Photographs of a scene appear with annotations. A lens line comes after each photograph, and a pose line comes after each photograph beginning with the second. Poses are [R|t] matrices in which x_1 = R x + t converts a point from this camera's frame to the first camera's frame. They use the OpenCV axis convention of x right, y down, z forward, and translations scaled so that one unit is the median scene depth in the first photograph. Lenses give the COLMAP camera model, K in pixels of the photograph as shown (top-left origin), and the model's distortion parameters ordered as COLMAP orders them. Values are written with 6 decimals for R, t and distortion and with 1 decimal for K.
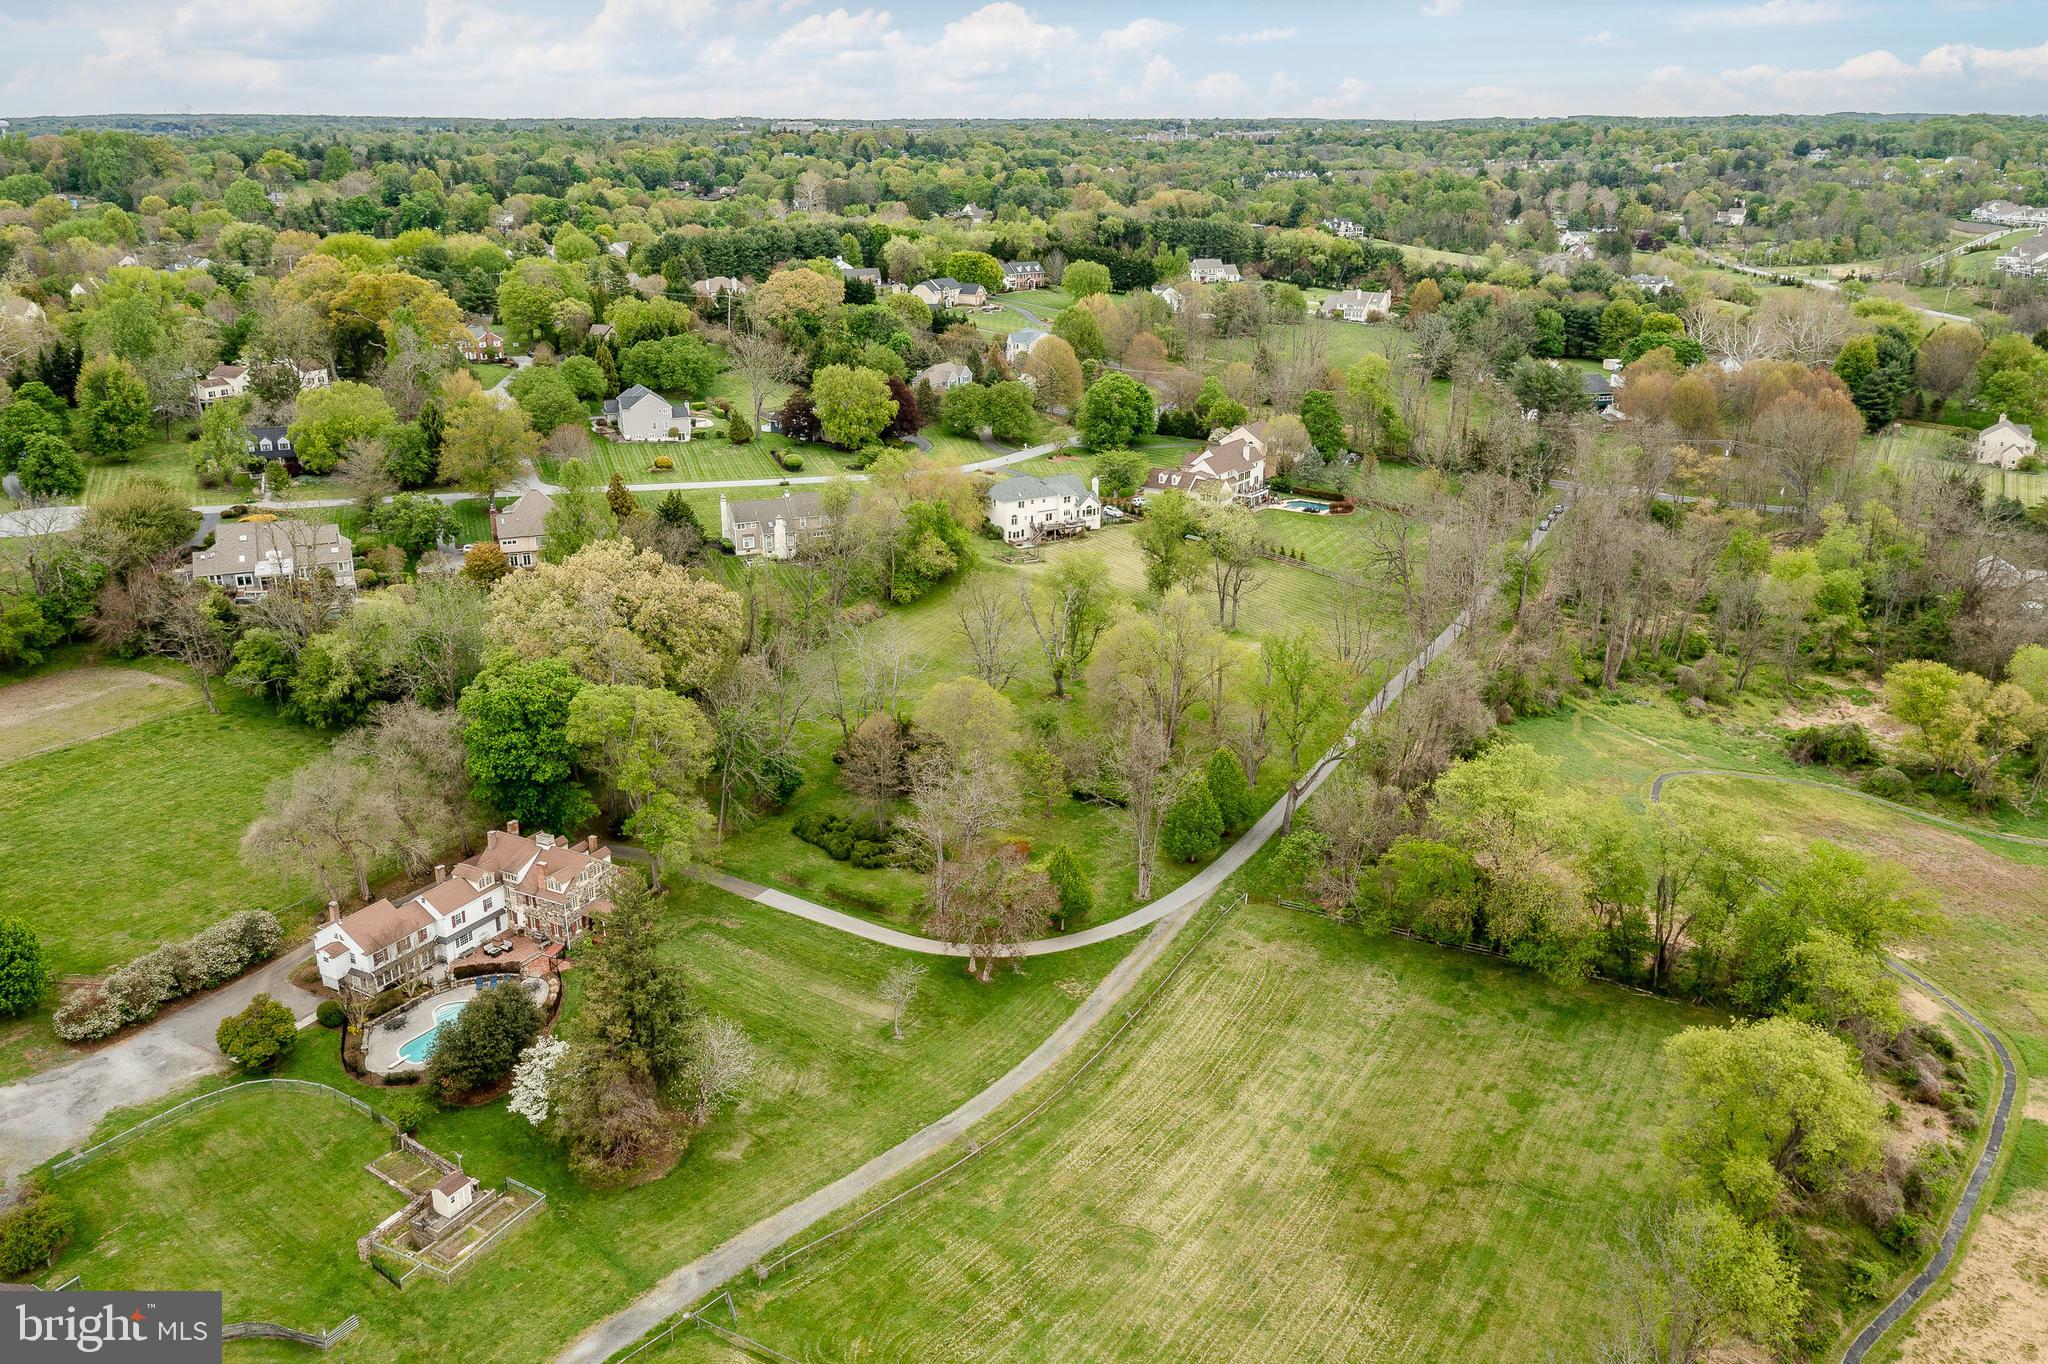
lens RADIAL K [[1635.0, 0, 1015.0], [0, 1635.0, 667.7], [0, 0, 1]] dist [-0.019233, 0.083060]
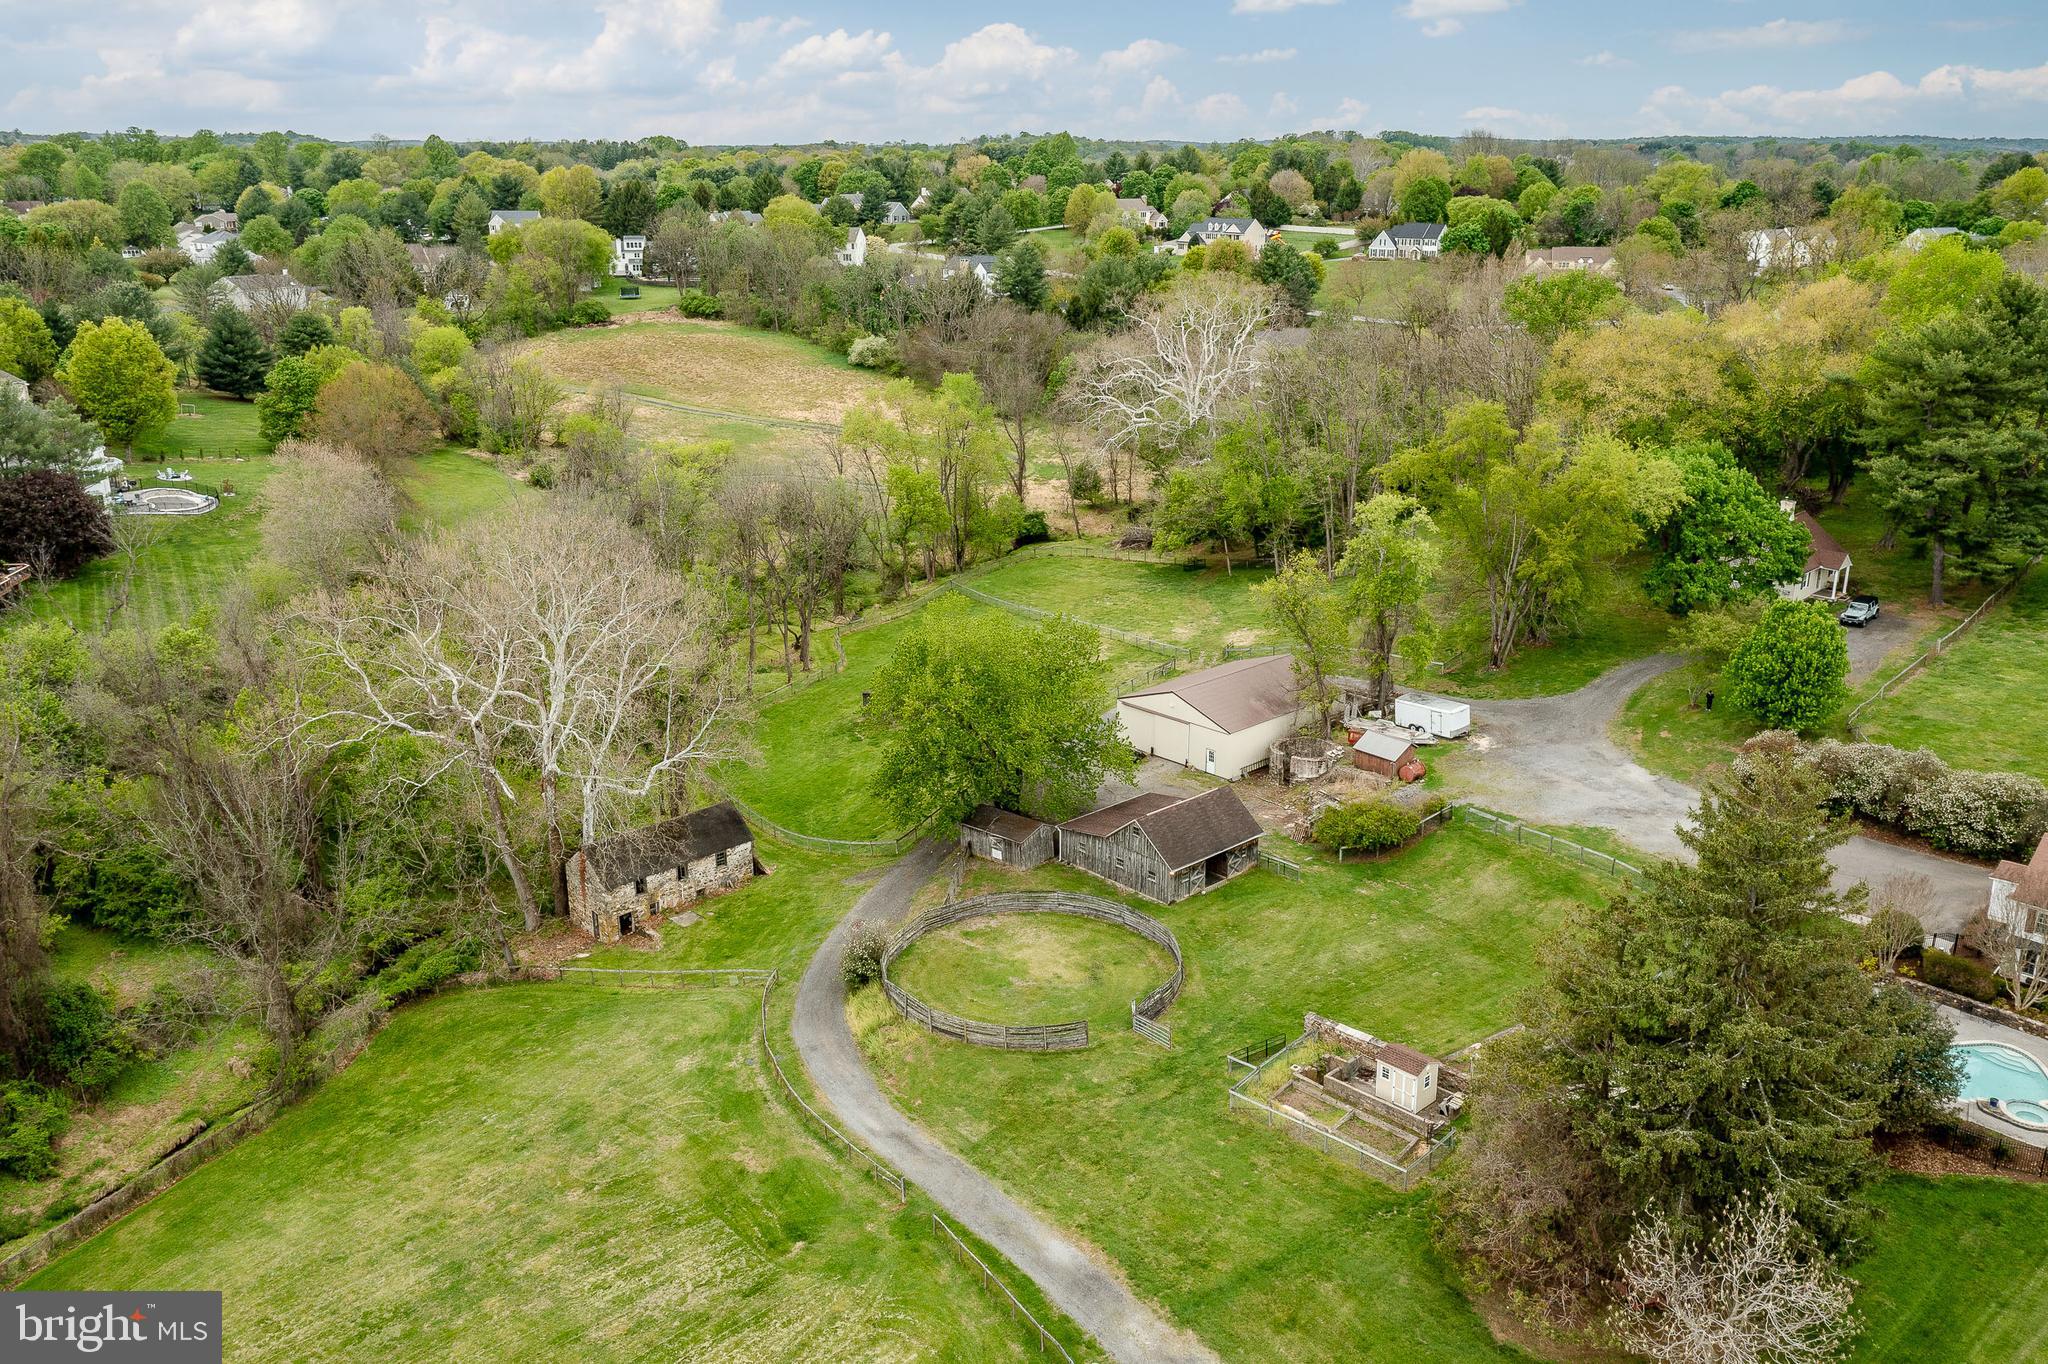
lens RADIAL K [[1661.7, 0, 1023.9], [0, 1661.7, 694.5], [0, 0, 1]] dist [-0.002581, 0.016908]
pose [[-0.292926, 0.296671, -0.908945, 0.180532], [-0.297738, 0.875076, 0.381568, 0.003114], [0.908596, 0.382399, -0.168003, 0.760472]]
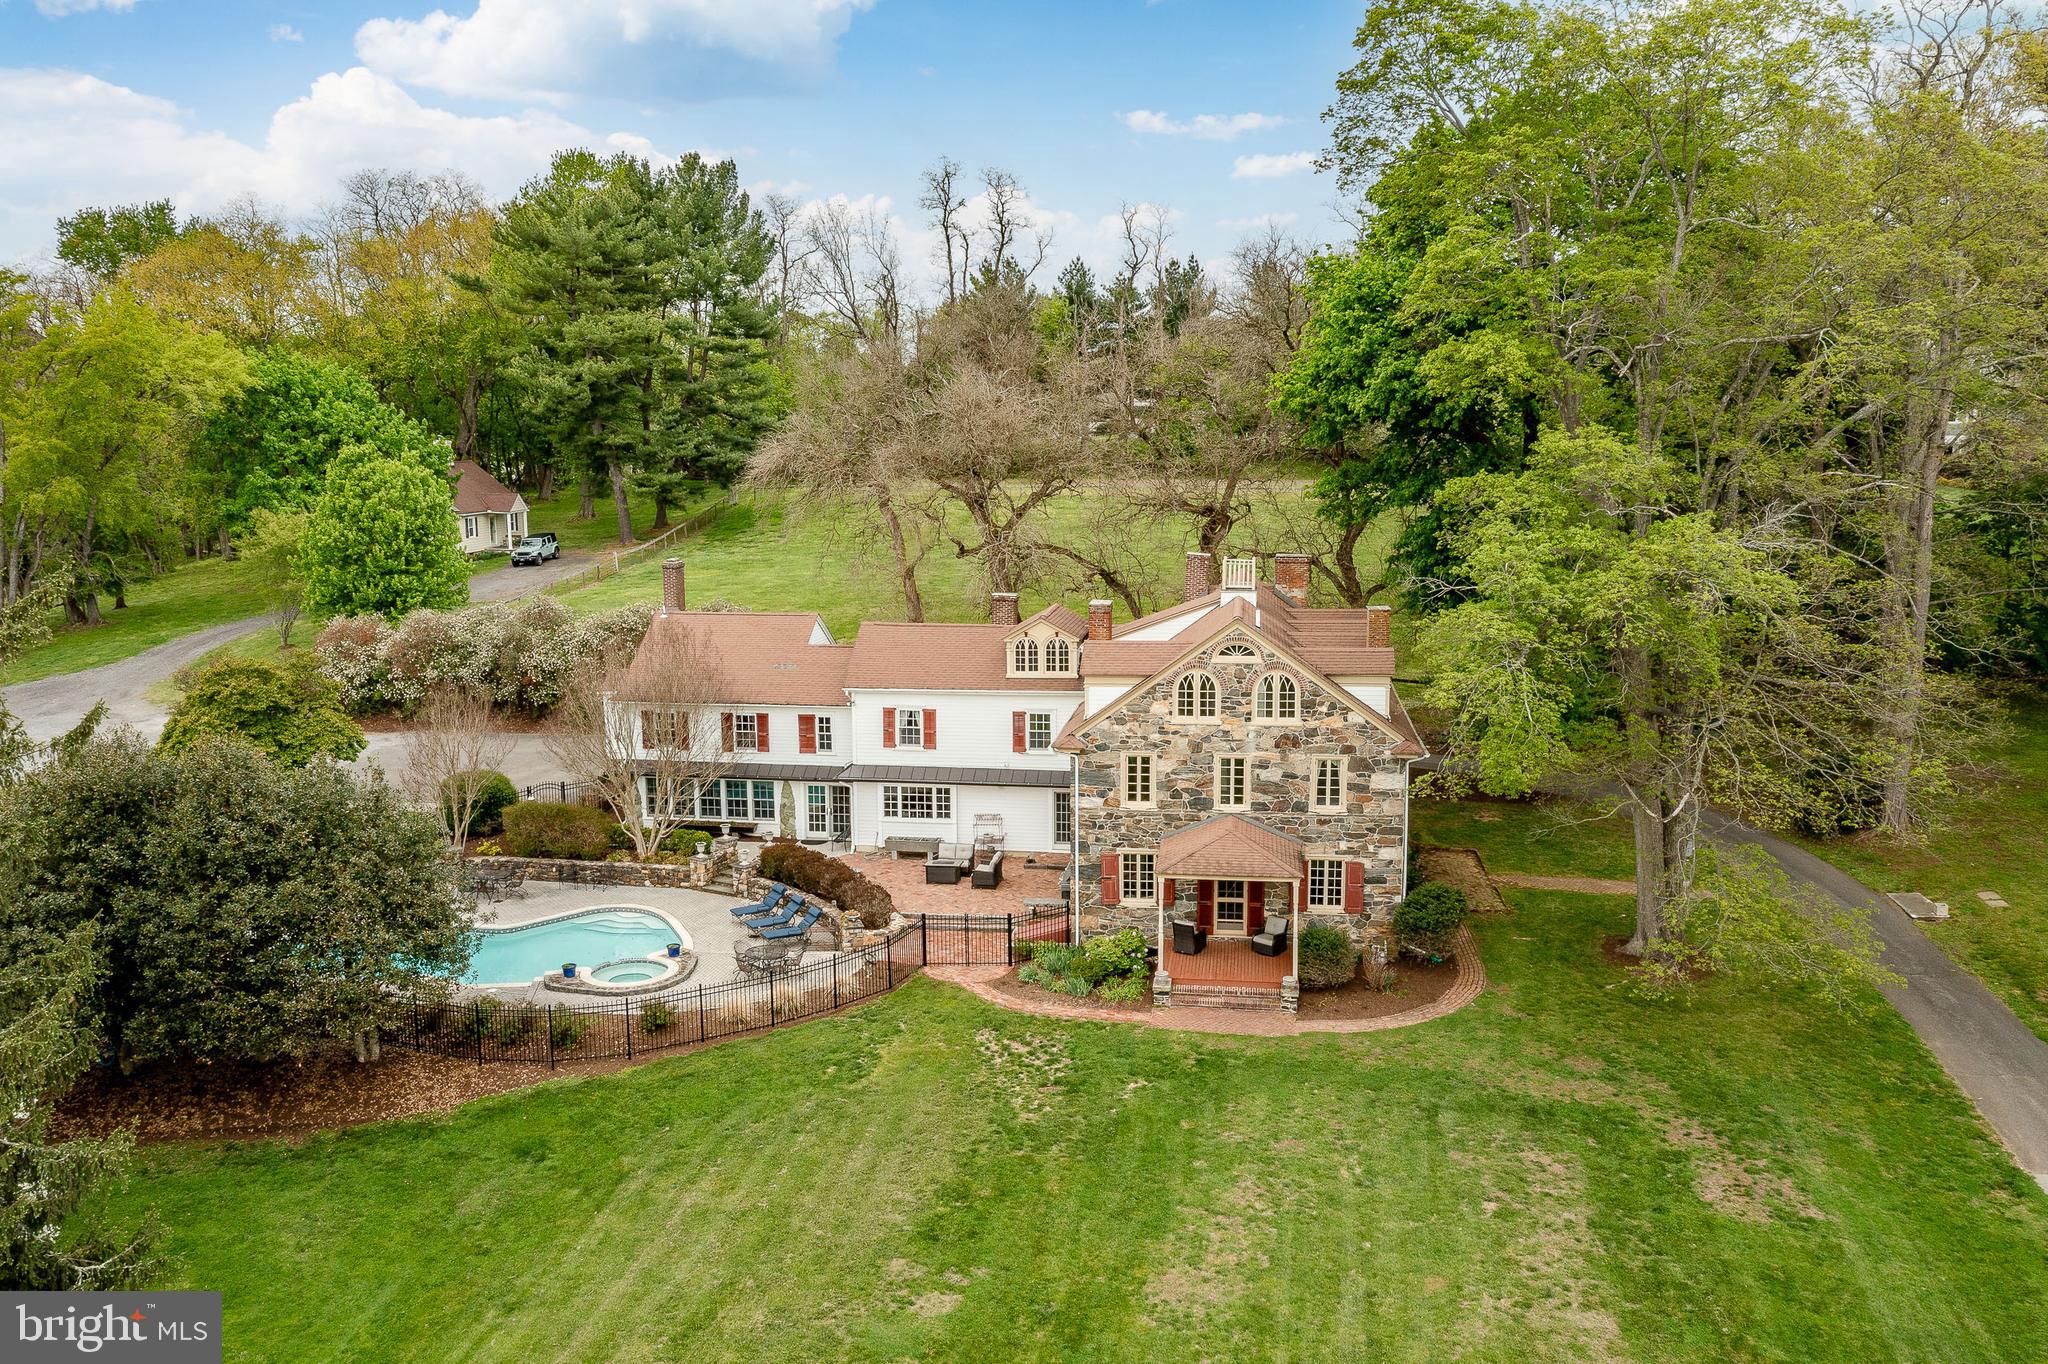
lens RADIAL K [[1635.0, 0, 1015.0], [0, 1635.0, 667.7], [0, 0, 1]] dist [-0.019233, 0.083060]
pose [[0.343044, 0.140378, -0.928771, -0.042657], [-0.288915, 0.956605, 0.037873, 0.129846], [0.893784, 0.255343, 0.368715, 0.935655]]
